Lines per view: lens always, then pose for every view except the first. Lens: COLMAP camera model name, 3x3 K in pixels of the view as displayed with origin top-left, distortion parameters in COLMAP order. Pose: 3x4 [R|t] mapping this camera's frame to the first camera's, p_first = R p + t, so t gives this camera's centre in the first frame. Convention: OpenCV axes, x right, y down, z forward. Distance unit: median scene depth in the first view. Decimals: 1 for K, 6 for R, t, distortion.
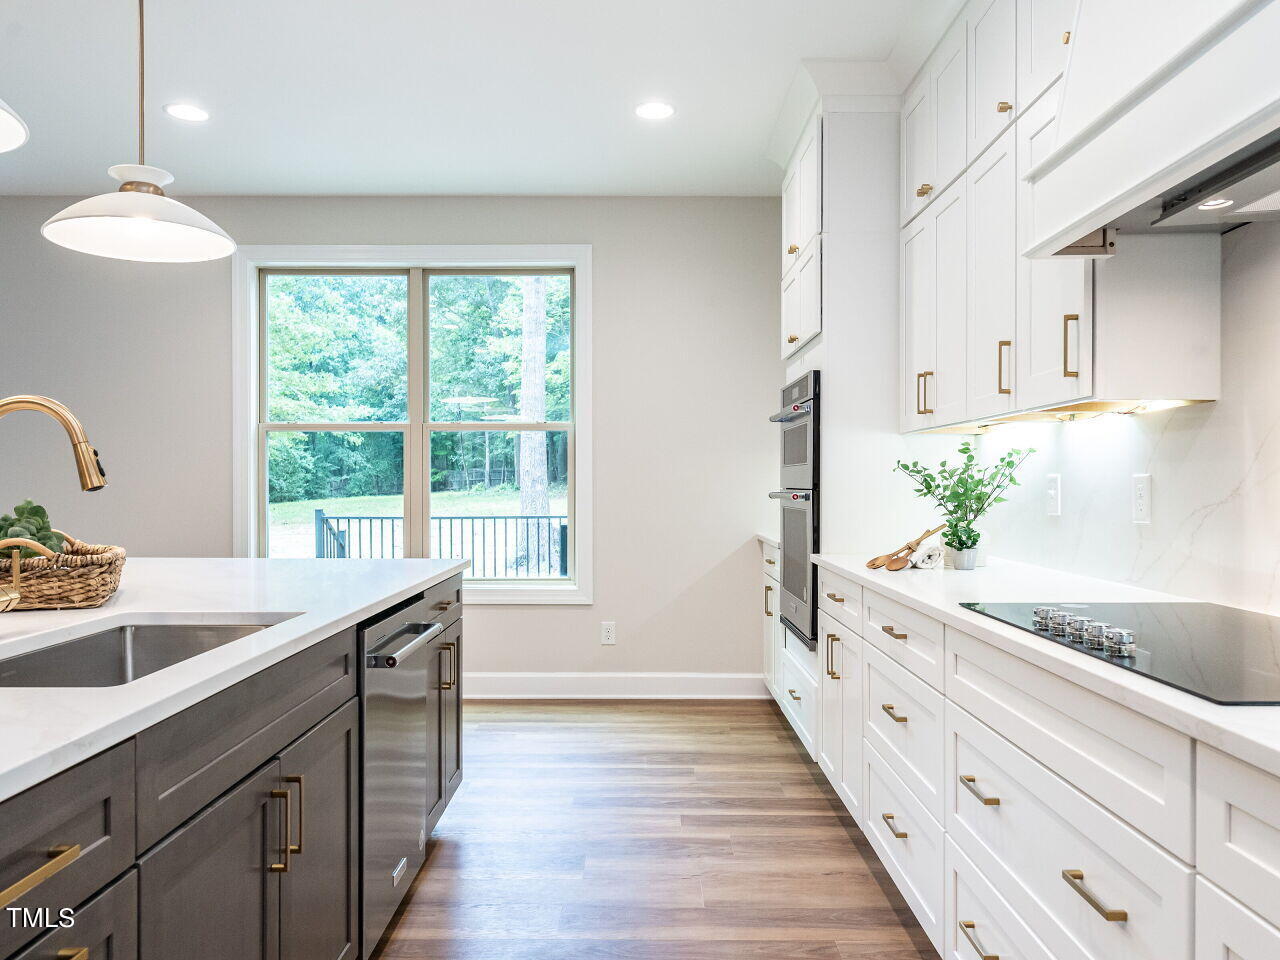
lens RADIAL K [[923.3, 0, 640.0], [0, 923.3, 480.0], [0, 0, 1]] dist [-0.014239, -0.003410]
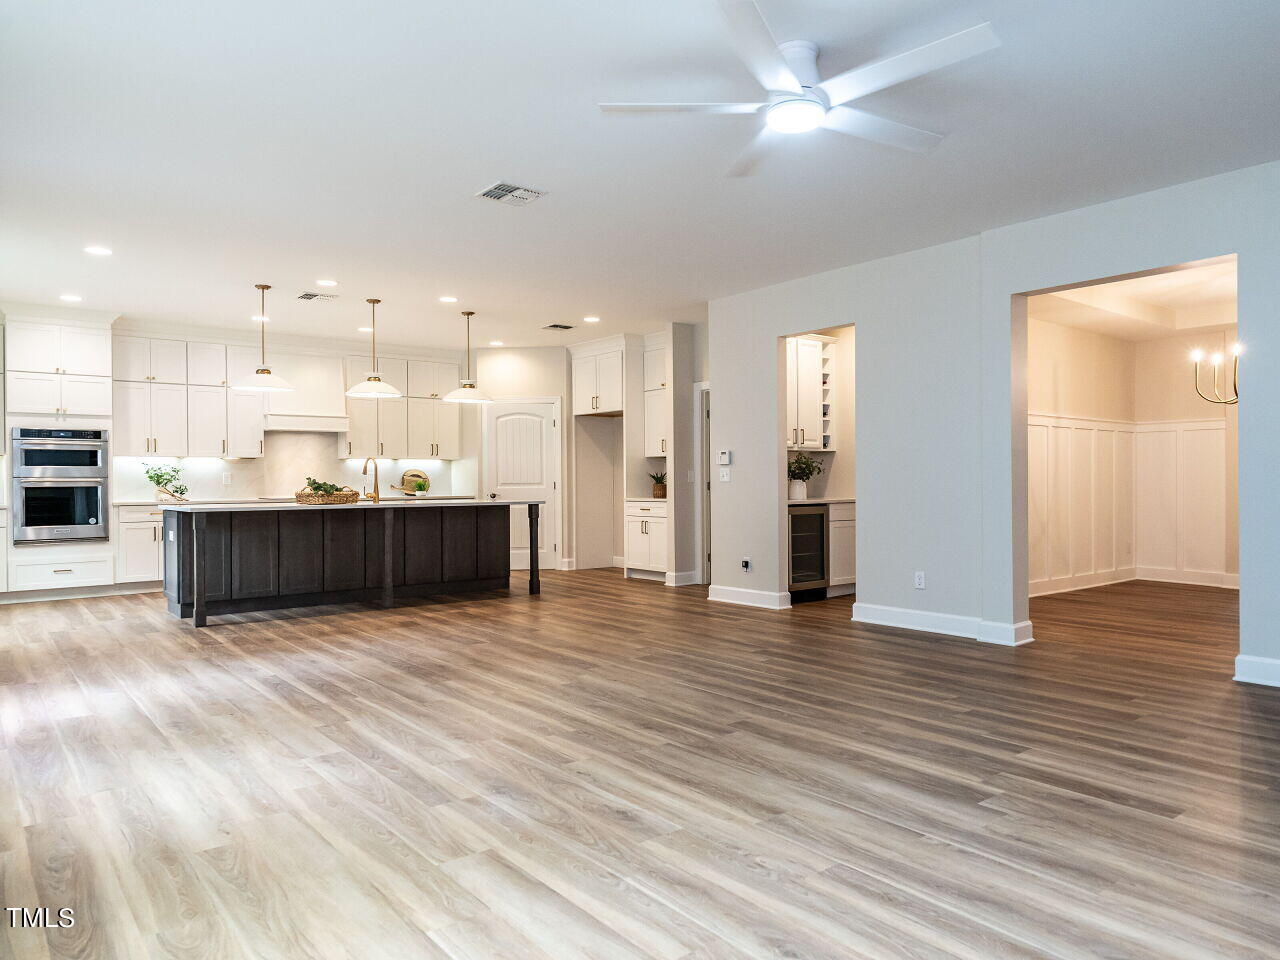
lens RADIAL K [[862.0, 0, 637.1], [0, 862.0, 490.3], [0, 0, 1]] dist [-0.003437, -0.000175]
pose [[-0.626283, -0.011905, 0.779505, -2.636086], [-0.000710, 0.999892, 0.014701, 0.010398], [-0.779596, 0.008653, -0.626223, 1.392031]]
